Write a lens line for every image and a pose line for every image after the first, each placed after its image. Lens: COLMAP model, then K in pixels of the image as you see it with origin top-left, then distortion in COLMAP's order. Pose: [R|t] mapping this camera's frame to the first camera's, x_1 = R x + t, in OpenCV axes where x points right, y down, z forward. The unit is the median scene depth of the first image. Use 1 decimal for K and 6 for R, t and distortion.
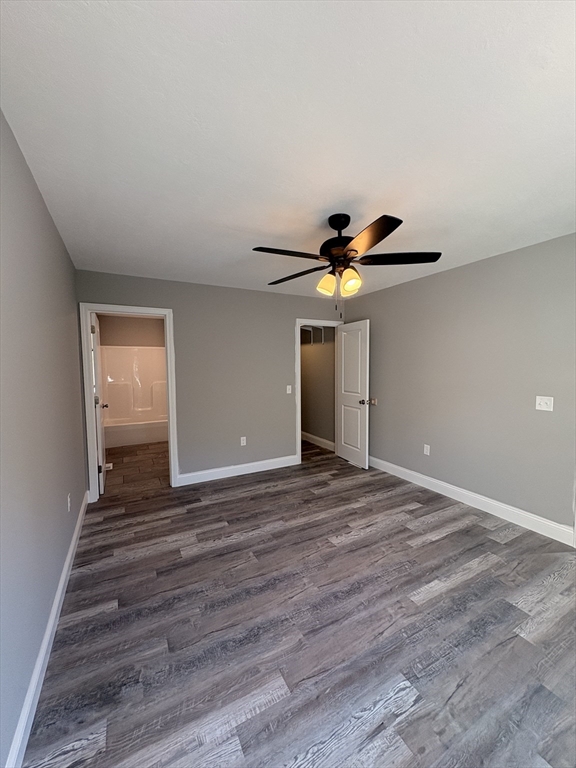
lens RADIAL K [[305.9, 0, 288.0], [0, 305.9, 384.0], [0, 0, 1]] dist [0.000192, -0.000086]
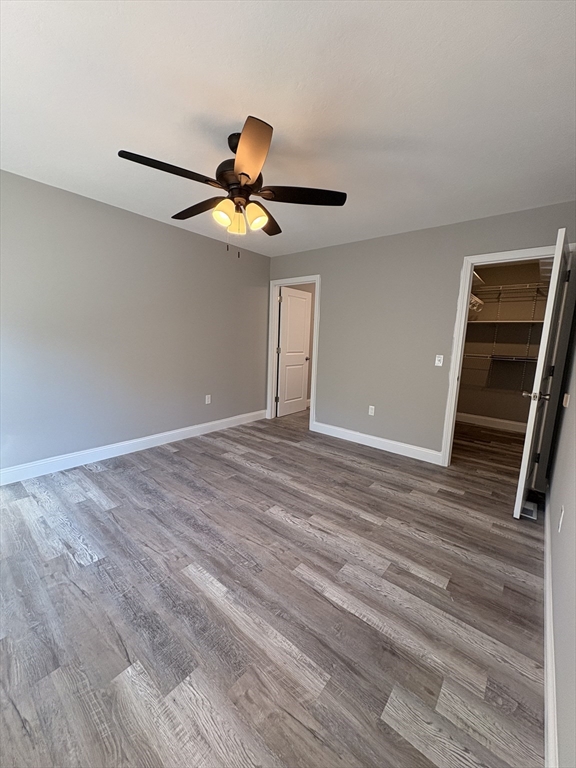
lens RADIAL K [[305.9, 0, 288.0], [0, 305.9, 384.0], [0, 0, 1]] dist [0.000192, -0.000086]
pose [[0.365479, 0.160083, -0.916951, 0.892572], [-0.094256, 0.986402, 0.134639, 0.013846], [0.926035, 0.037220, 0.375598, 0.643453]]
